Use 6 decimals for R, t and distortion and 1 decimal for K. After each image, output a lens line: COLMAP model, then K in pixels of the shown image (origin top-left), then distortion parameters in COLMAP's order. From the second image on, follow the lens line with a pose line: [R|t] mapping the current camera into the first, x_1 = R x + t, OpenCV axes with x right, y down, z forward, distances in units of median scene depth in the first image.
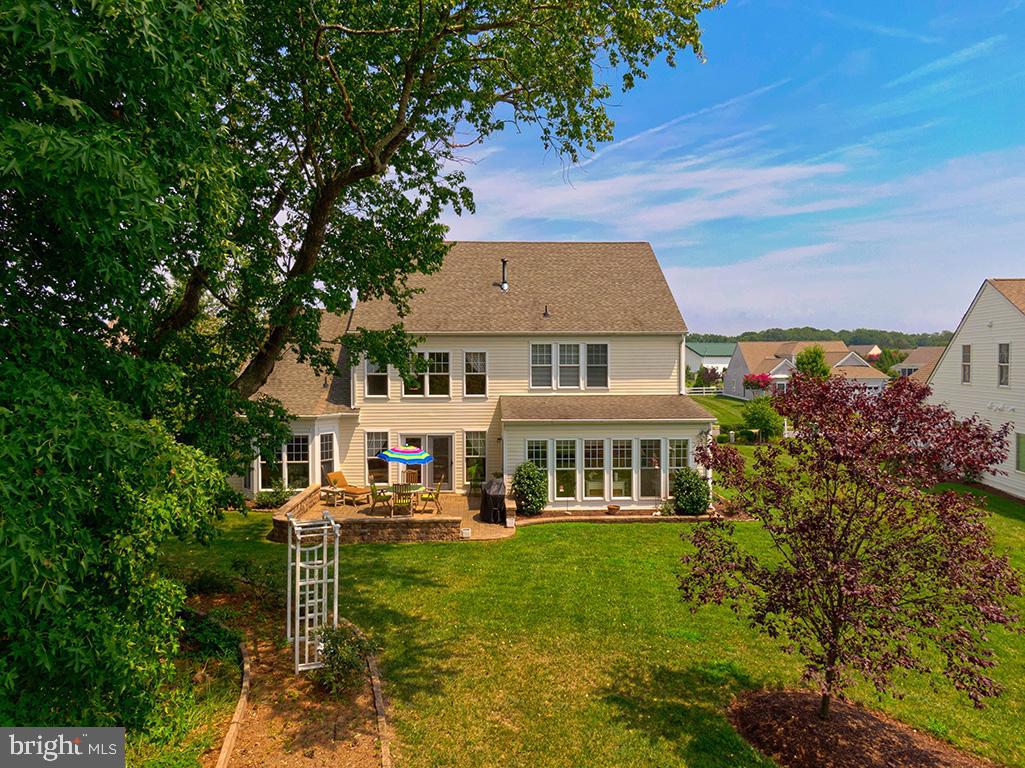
lens RADIAL K [[712.4, 0, 512.2], [0, 712.4, 381.4], [0, 0, 1]] dist [0.014597, -0.012680]
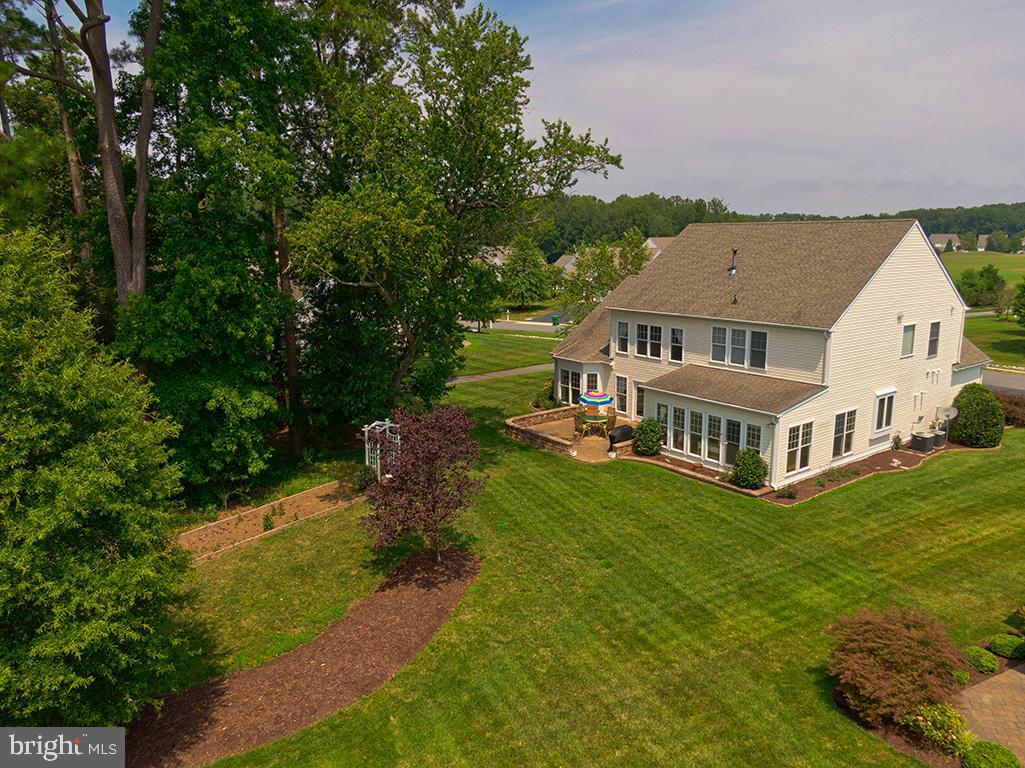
lens RADIAL K [[712.4, 0, 510.2], [0, 712.4, 380.8], [0, 0, 1]] dist [0.014597, -0.012680]
pose [[0.576723, 0.158916, -0.801334, 0.841313], [-0.022118, 0.983575, 0.179139, -0.175234], [0.816640, -0.085590, 0.570766, -0.011200]]
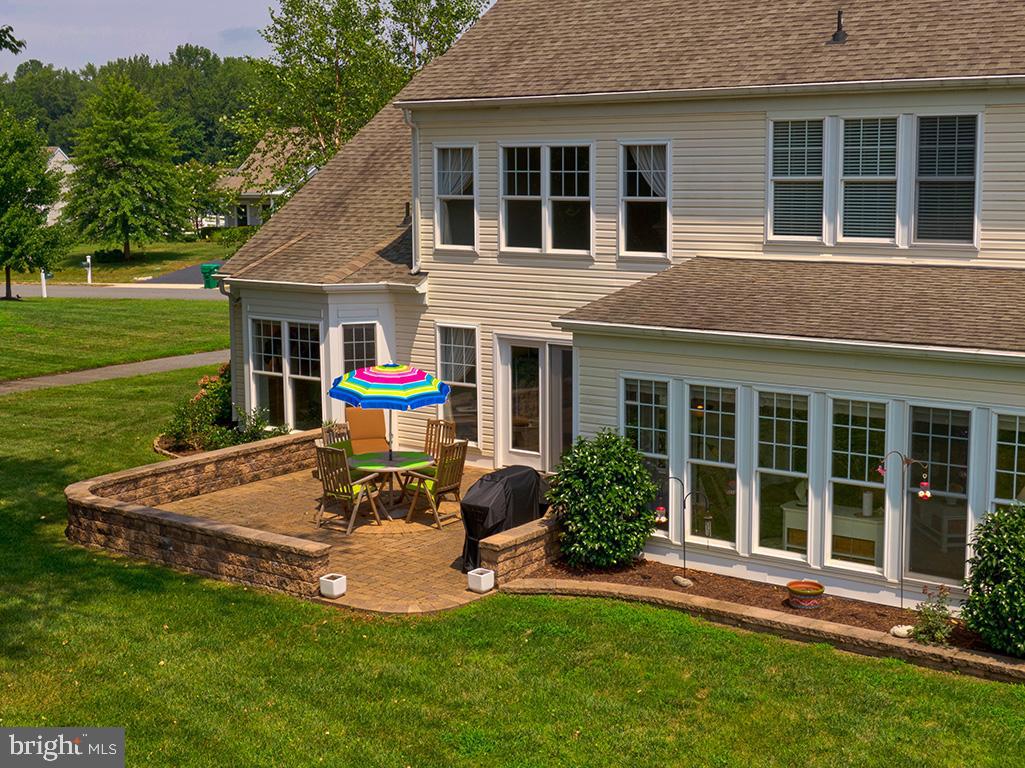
lens RADIAL K [[1438.0, 0, 520.0], [0, 1438.0, 382.3], [0, 0, 1]] dist [0.024099, 0.000000]
pose [[0.781386, 0.092476, -0.617158, 0.401588], [-0.015931, 0.991593, 0.128411, -0.011467], [0.623845, -0.090507, 0.776290, 0.321548]]
